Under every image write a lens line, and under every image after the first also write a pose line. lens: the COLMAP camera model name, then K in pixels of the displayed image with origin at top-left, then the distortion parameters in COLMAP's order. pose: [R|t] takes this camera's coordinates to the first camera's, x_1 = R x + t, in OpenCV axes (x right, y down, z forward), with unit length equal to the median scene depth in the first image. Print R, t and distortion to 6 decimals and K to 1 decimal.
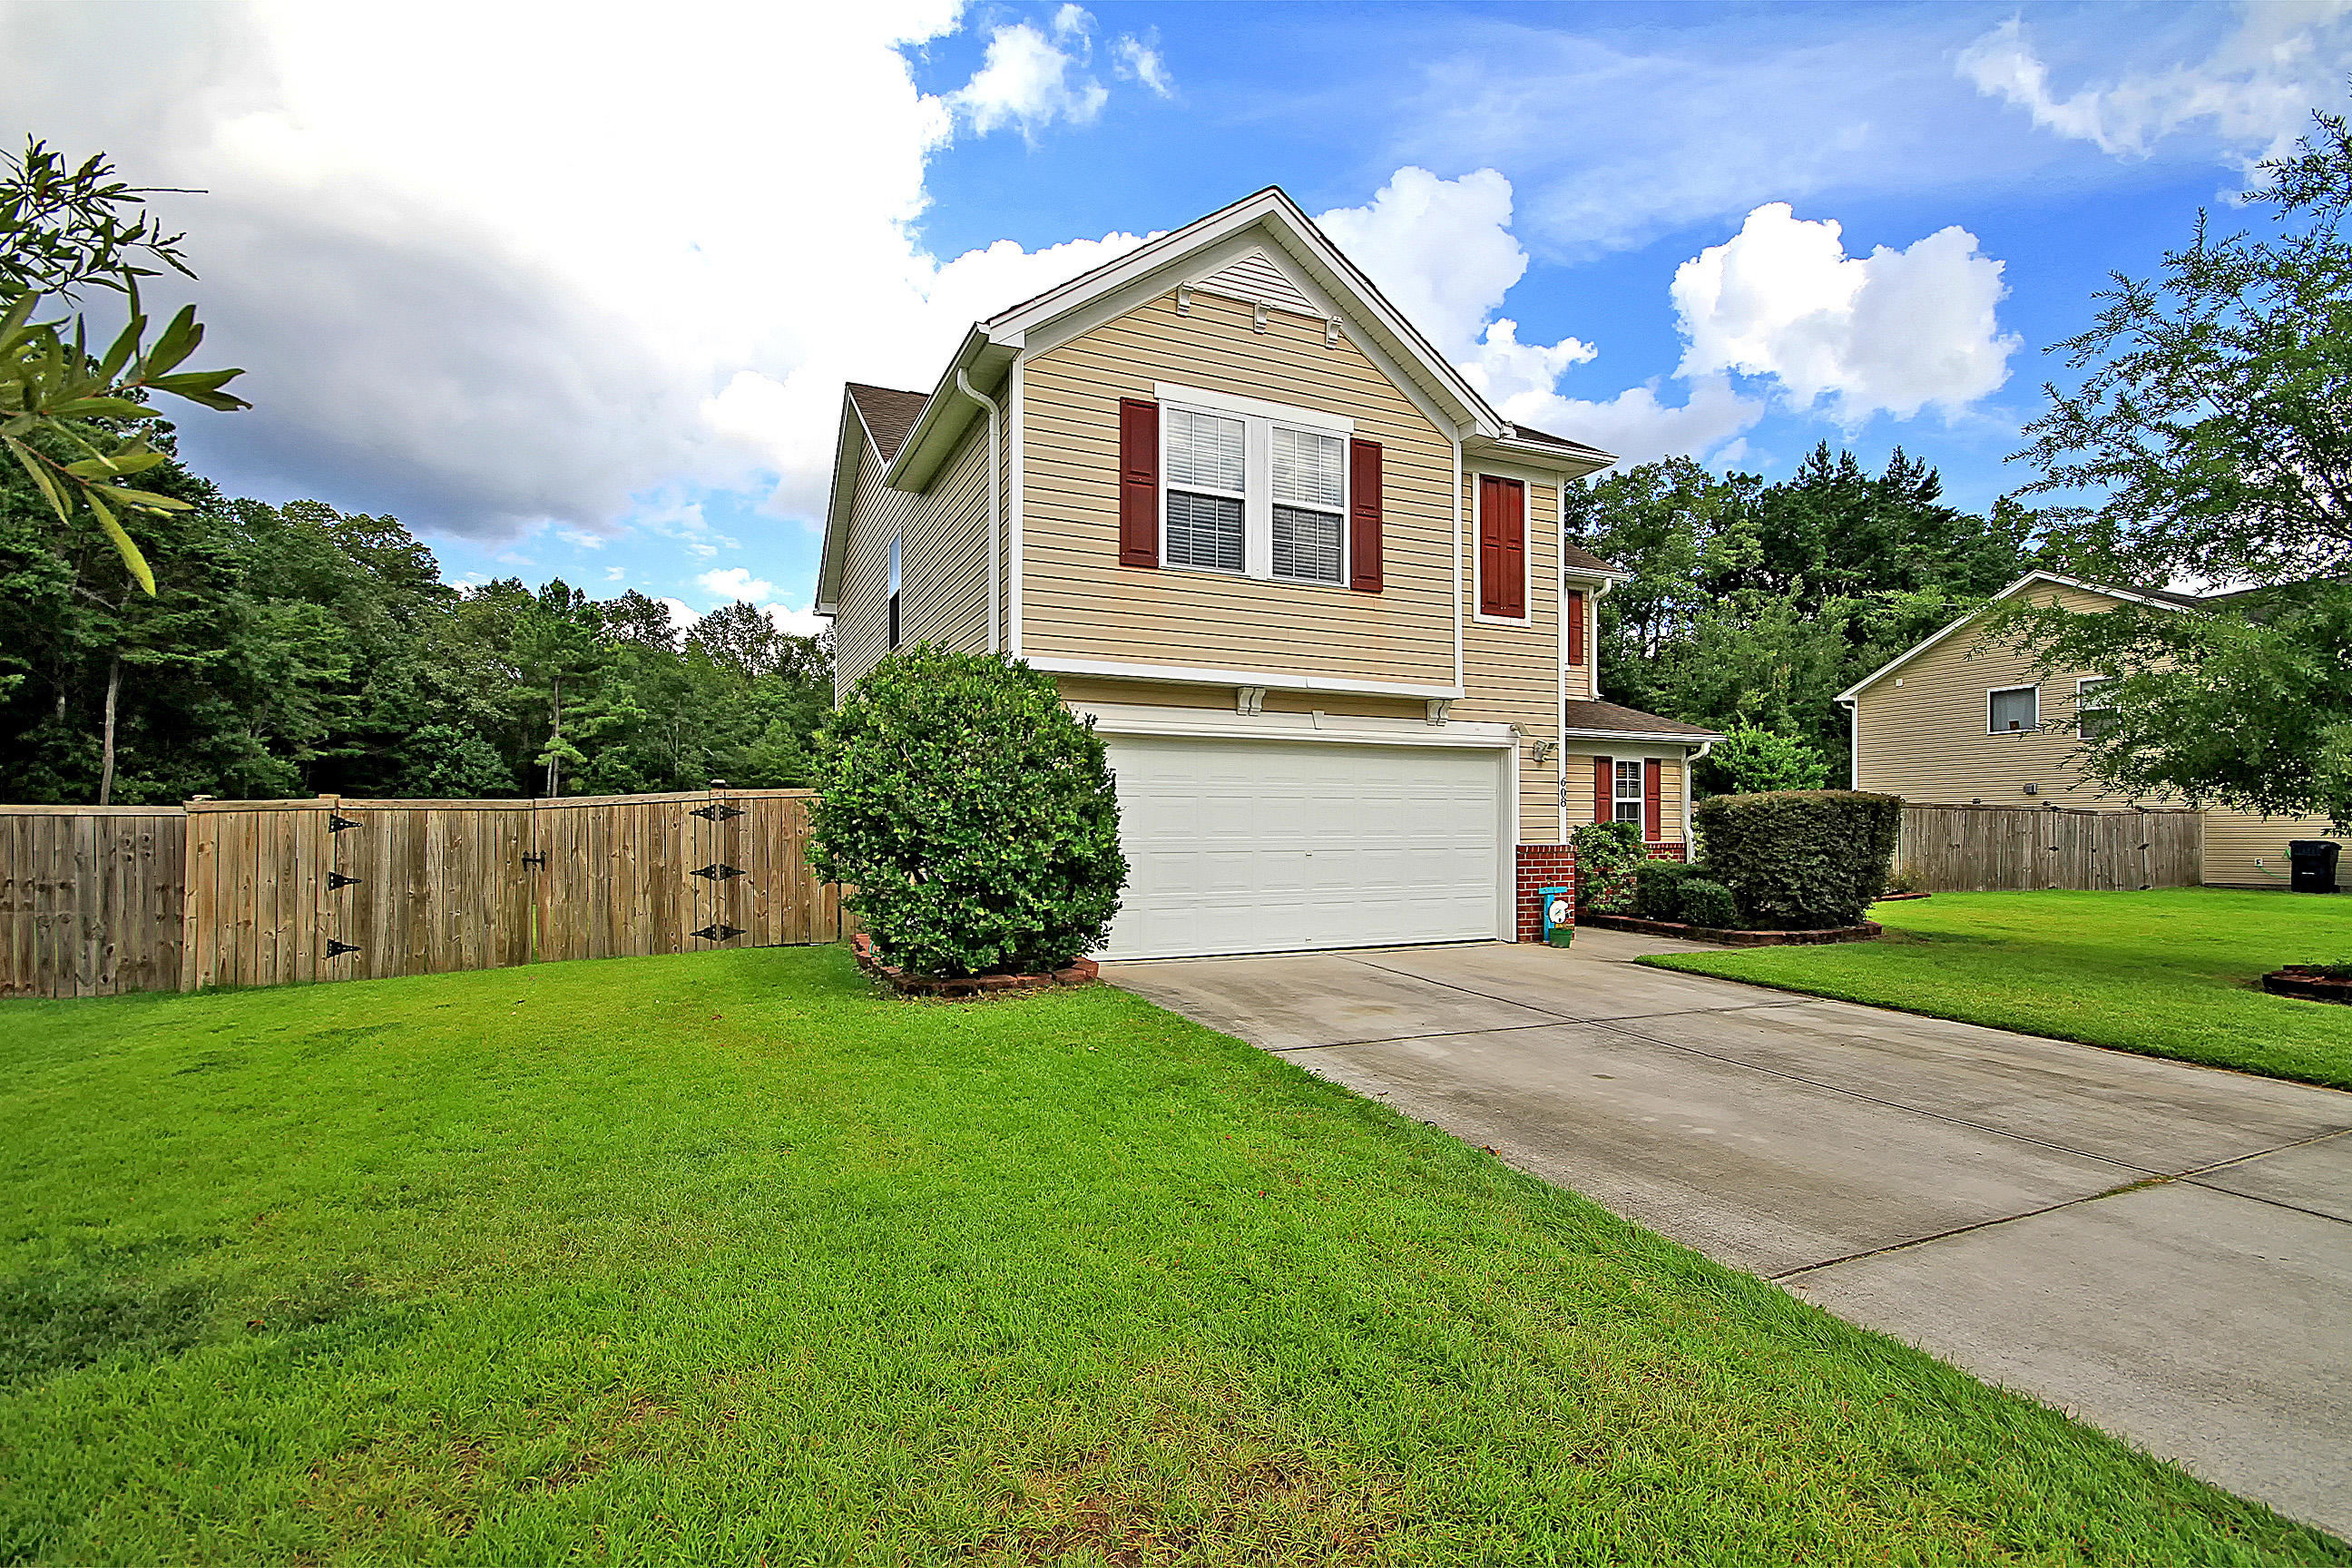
lens RADIAL K [[1097.5, 0, 1216.8], [0, 1097.5, 802.3], [0, 0, 1]] dist [-0.000331, -0.004687]
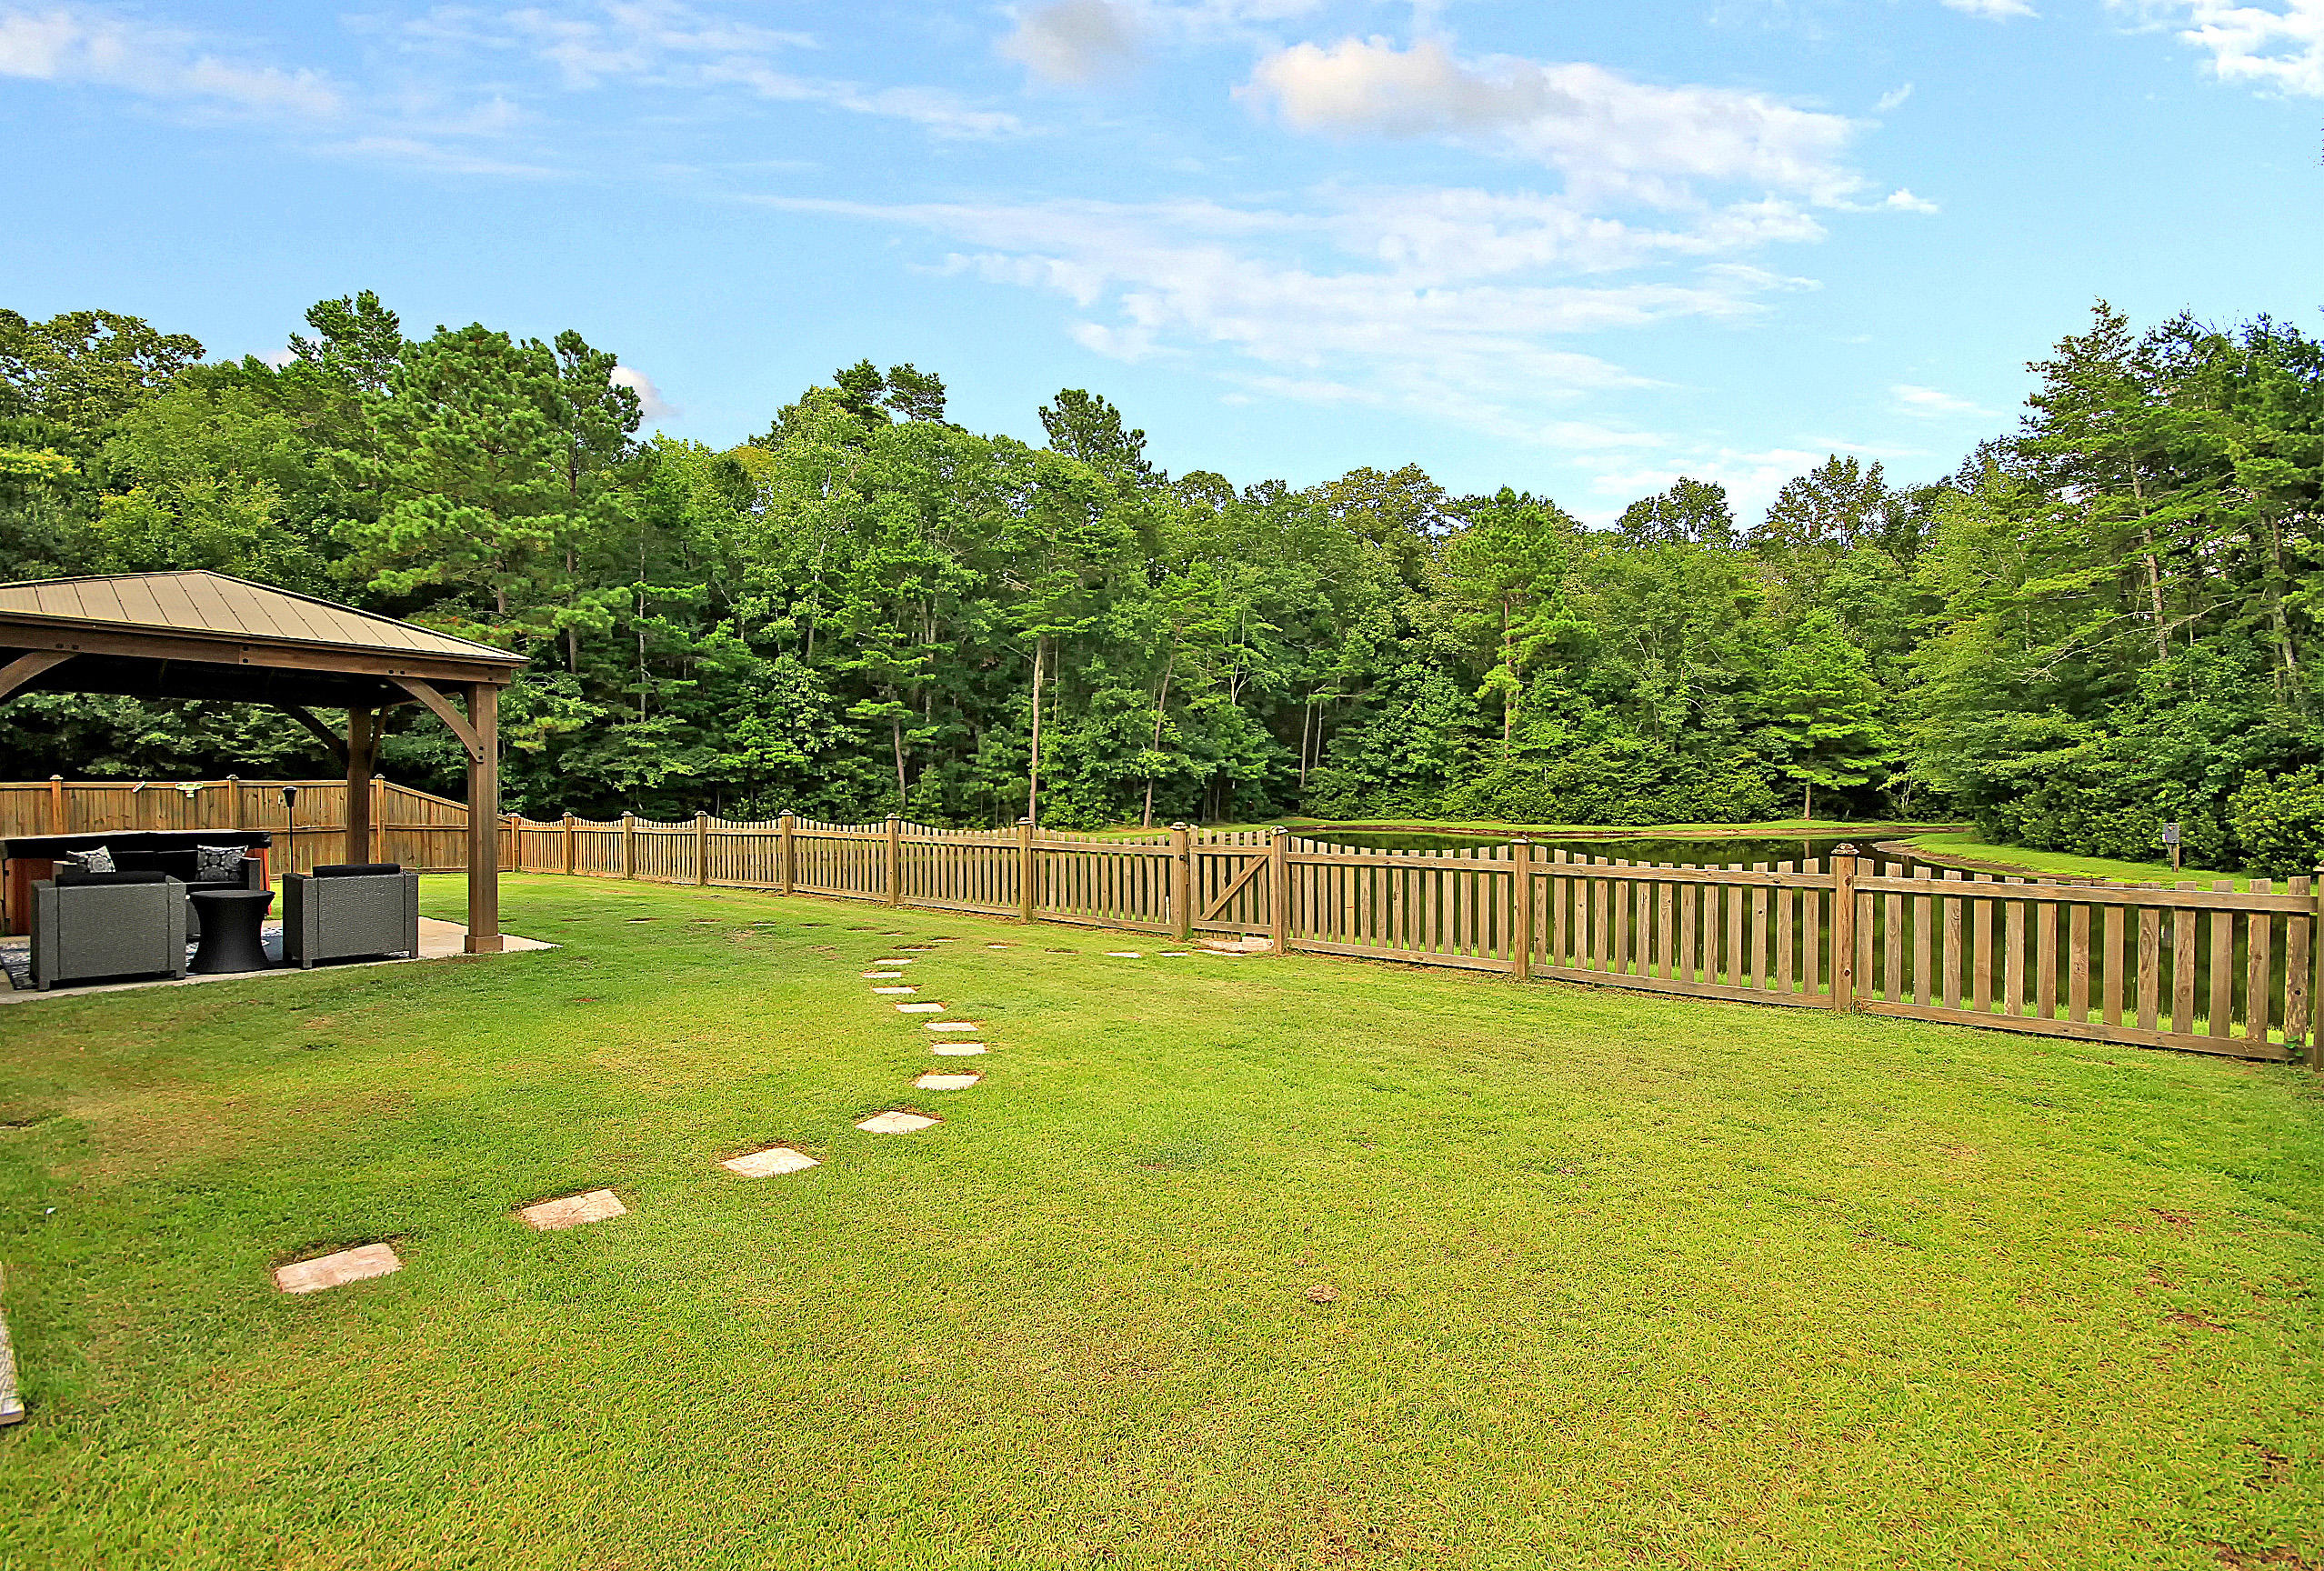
lens RADIAL K [[1084.4, 0, 1152.9], [0, 1084.4, 797.9], [0, 0, 1]] dist [-0.000331, -0.004687]
pose [[0.386402, 0.015367, -0.922203, 0.100413], [0.034527, 0.998919, 0.031111, 0.011154], [0.921684, -0.043862, 0.385454, 0.401482]]
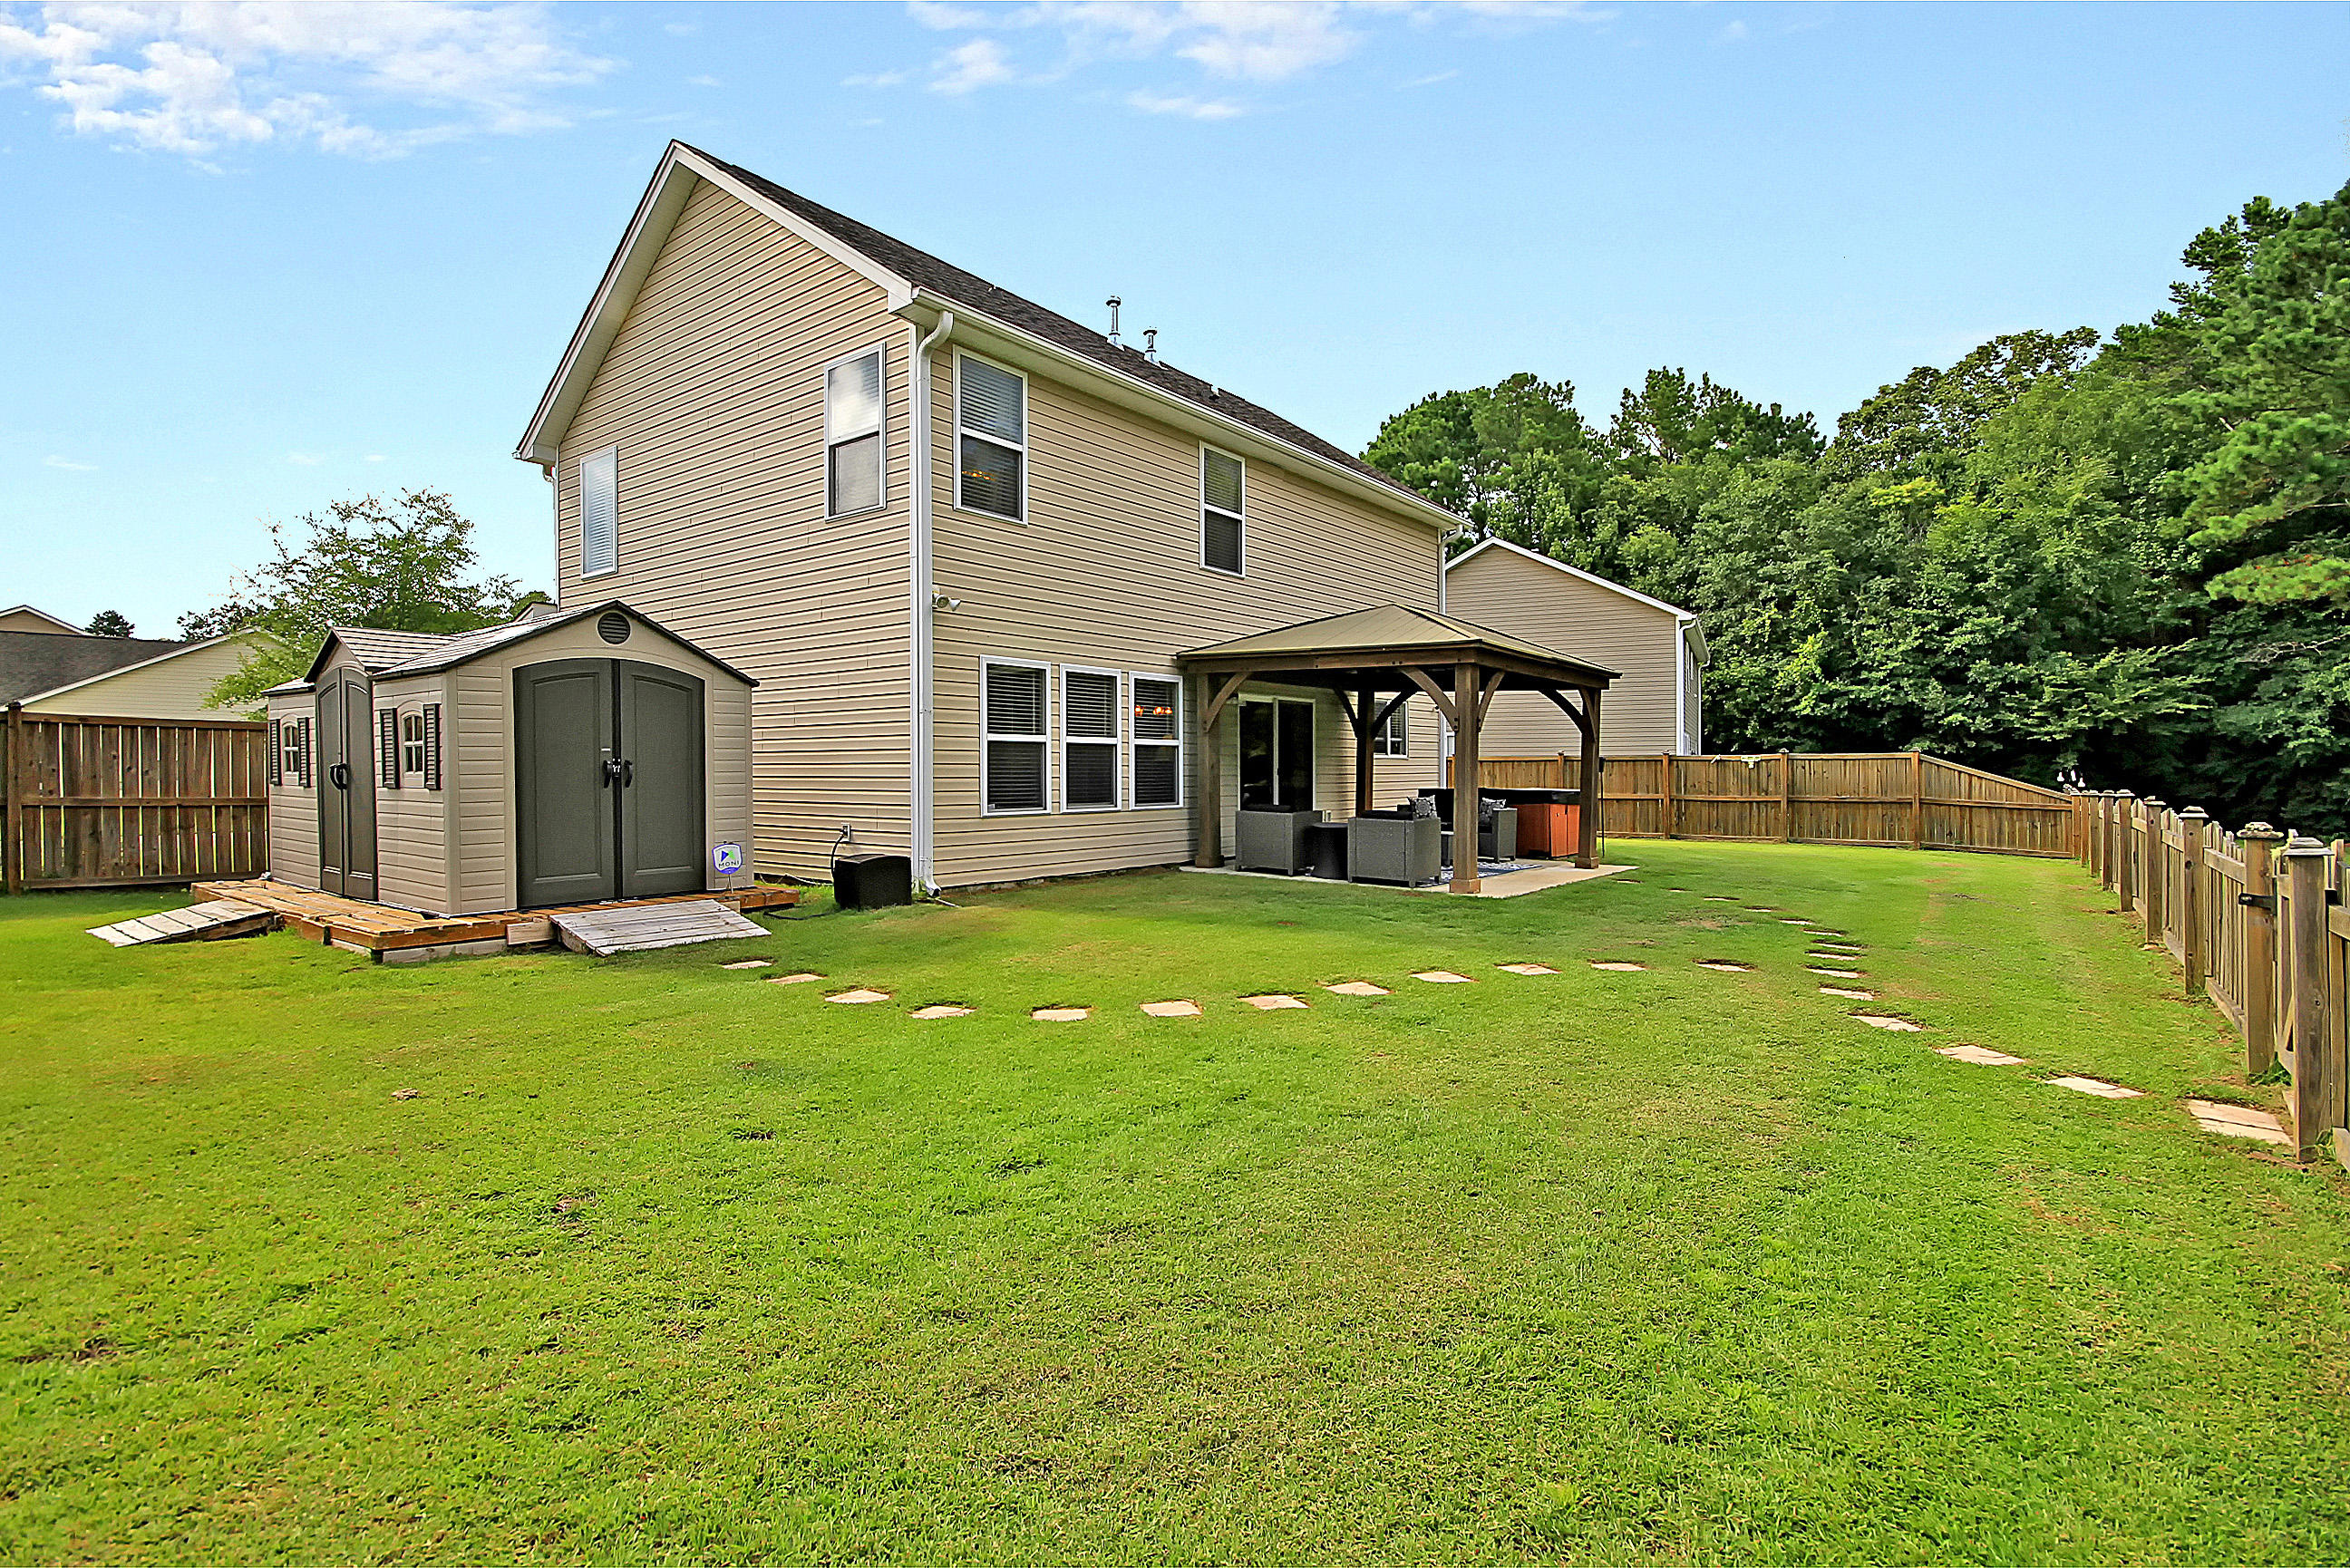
lens RADIAL K [[1096.4, 0, 1203.7], [0, 1096.4, 754.8], [0, 0, 1]] dist [-0.000331, -0.004687]
pose [[-0.890759, -0.002655, -0.454469, 0.063588], [0.016588, 0.999127, -0.038351, 0.015535], [0.454174, -0.041700, -0.889937, 0.475022]]
